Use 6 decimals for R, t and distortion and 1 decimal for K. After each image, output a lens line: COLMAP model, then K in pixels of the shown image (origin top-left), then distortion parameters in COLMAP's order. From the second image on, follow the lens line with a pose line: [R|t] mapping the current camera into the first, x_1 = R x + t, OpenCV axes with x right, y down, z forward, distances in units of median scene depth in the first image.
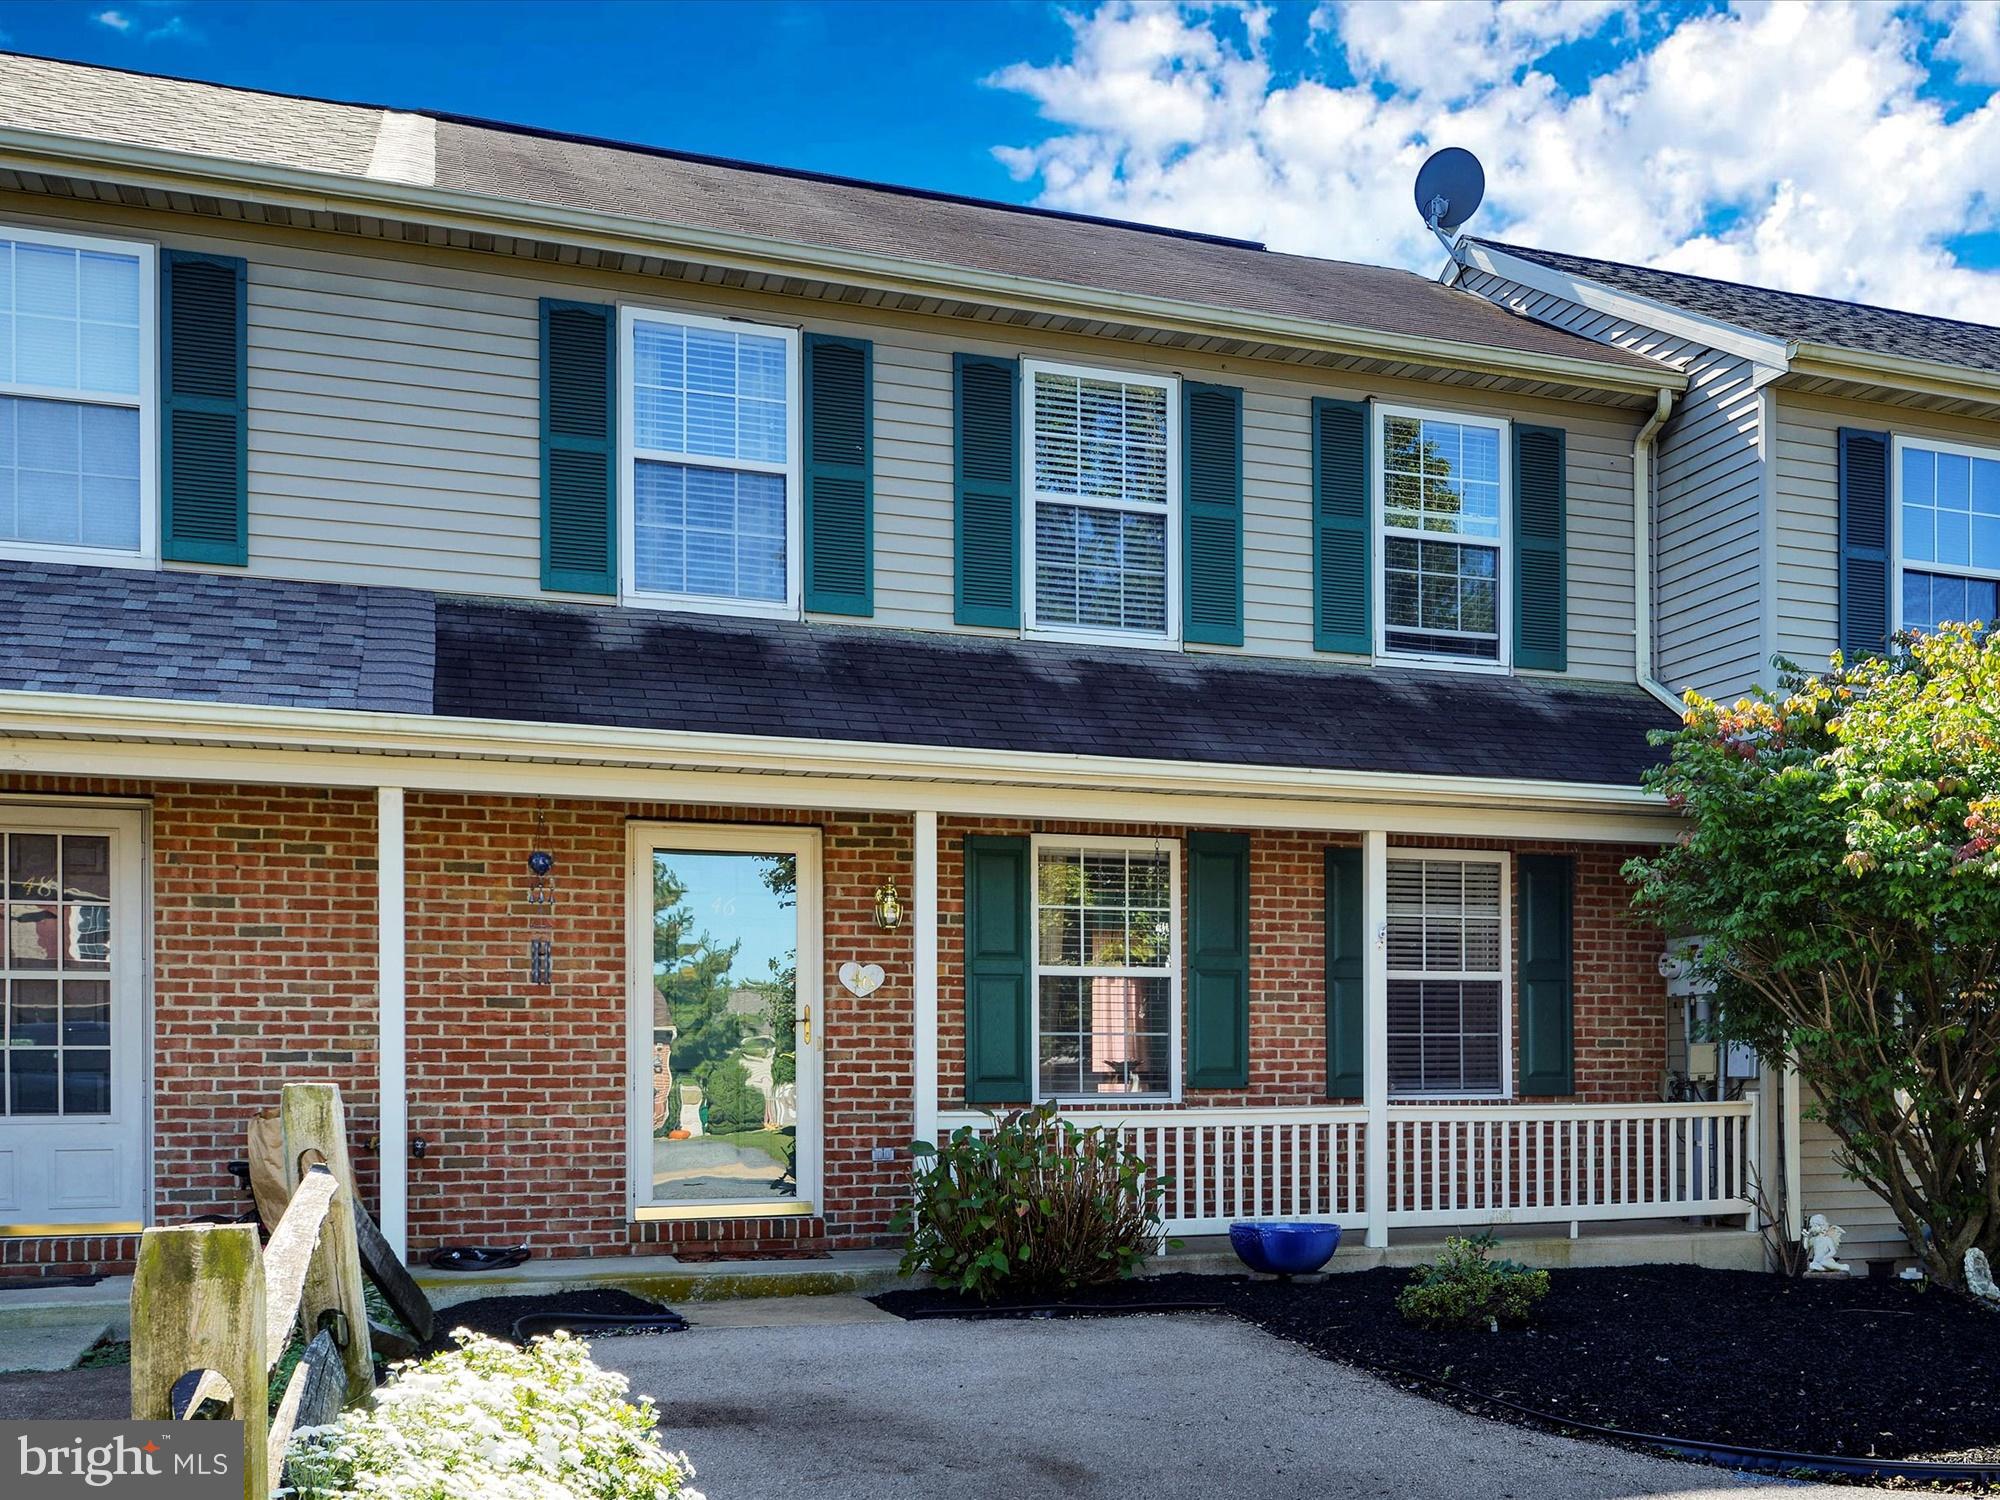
lens RADIAL K [[1494.1, 0, 1000.0], [0, 1494.1, 750.0], [0, 0, 1]] dist [0.009833, 0.013336]
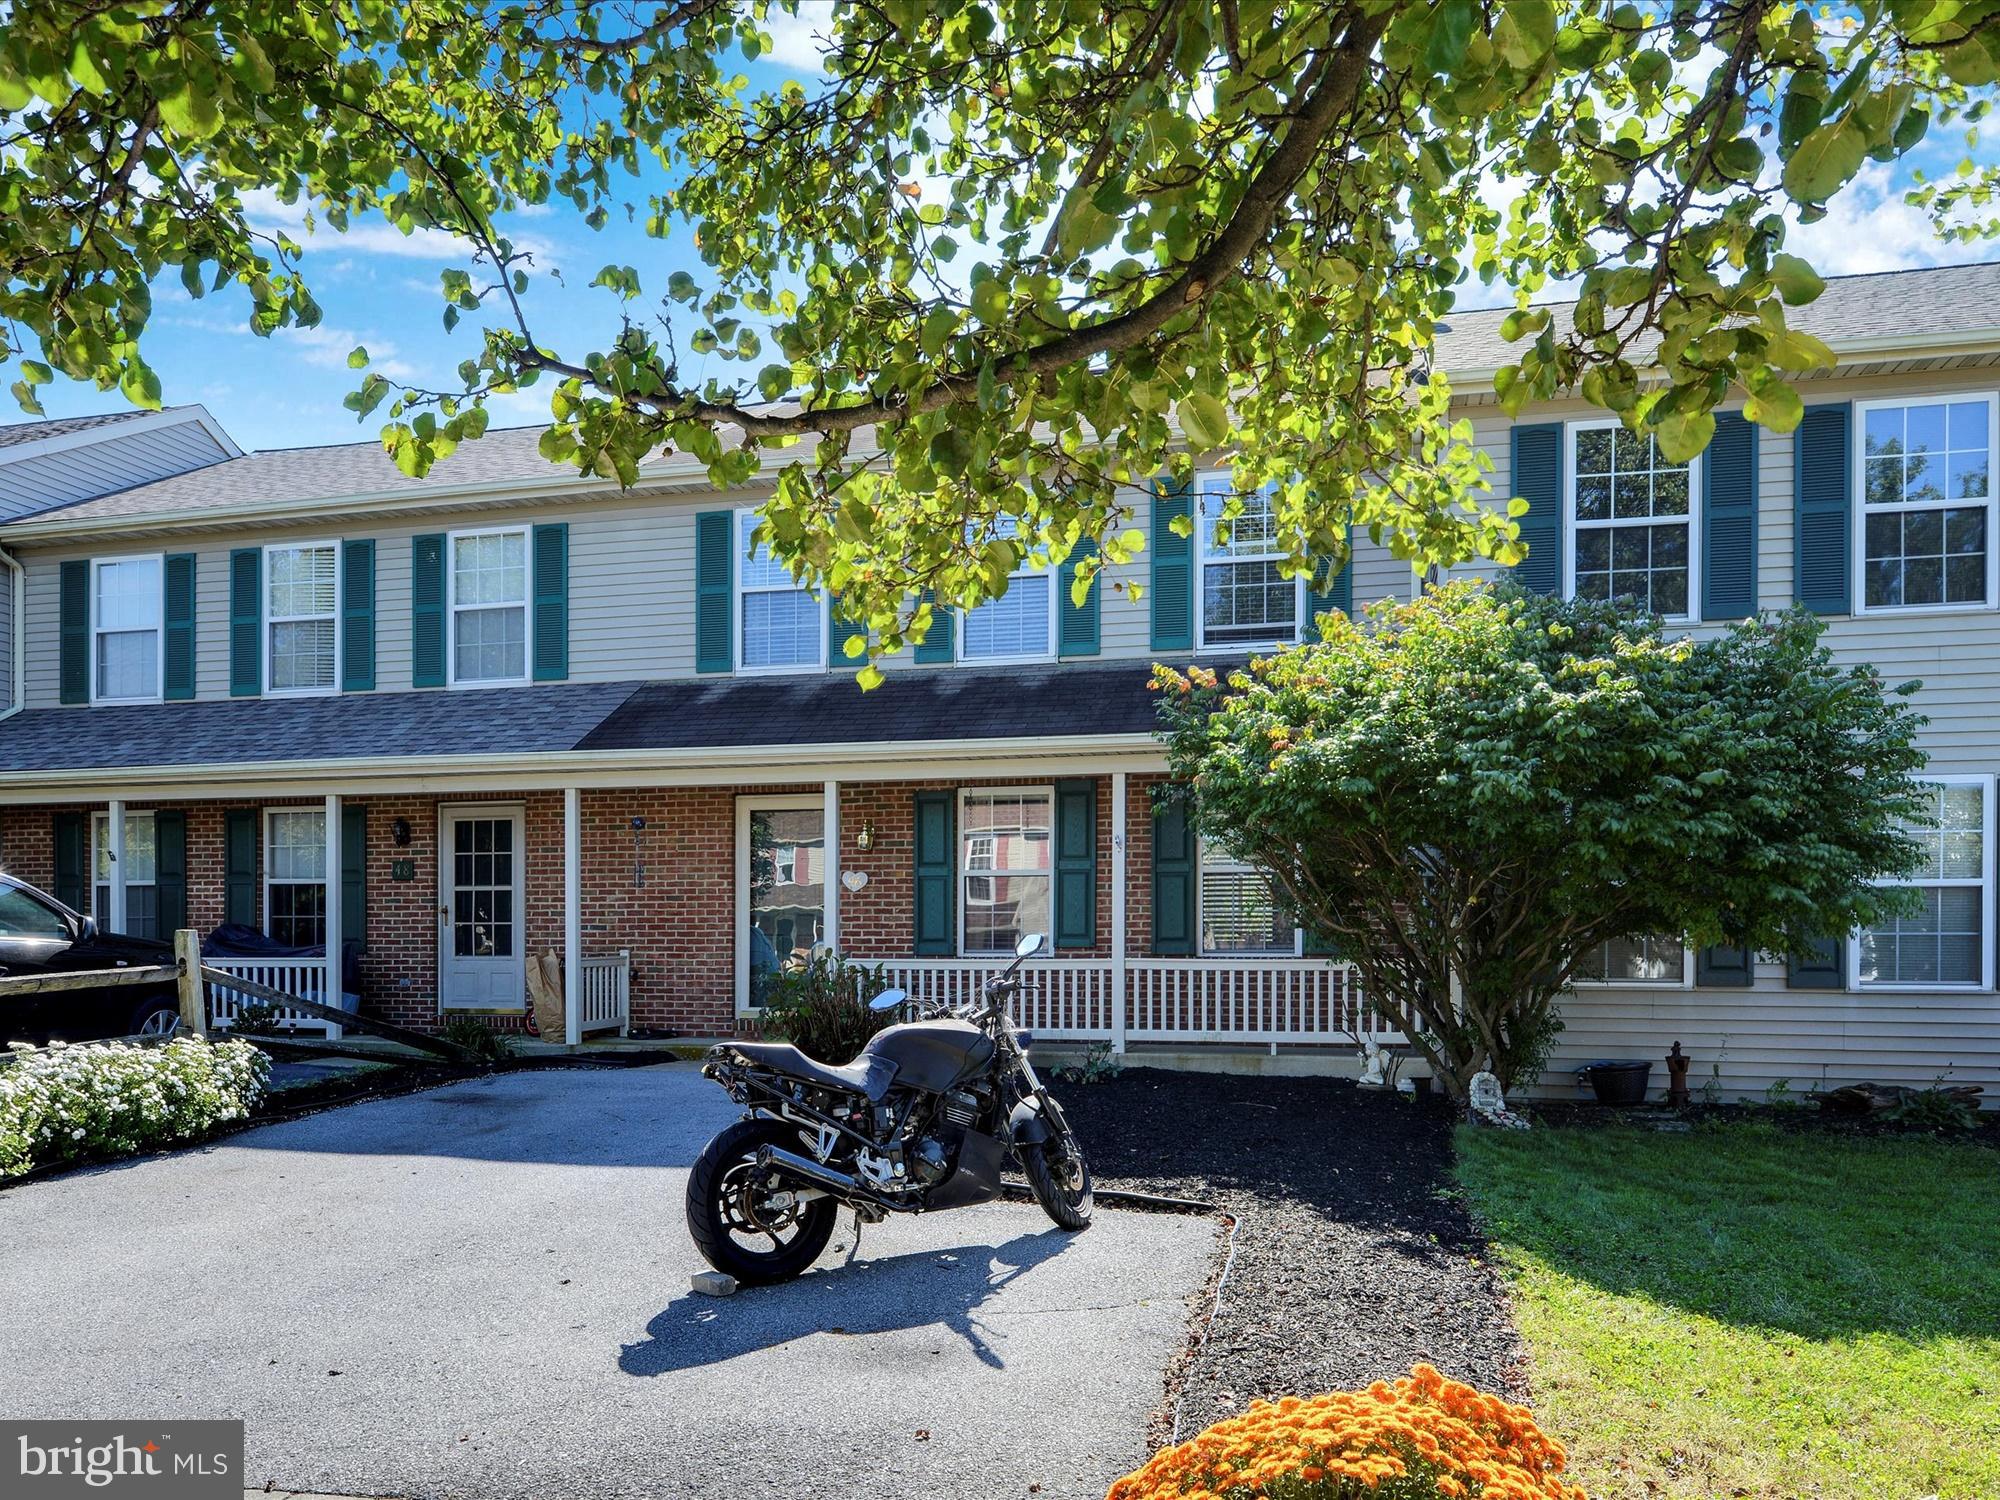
lens RADIAL K [[908.4, 0, 1000.0], [0, 908.4, 750.0], [0, 0, 1]] dist [-0.015165, 0.000119]
pose [[0.913012, -0.081446, -0.399720, 0.491921], [0.086009, 0.996273, -0.006541, 0.027460], [0.398763, -0.028408, 0.916614, 0.136220]]
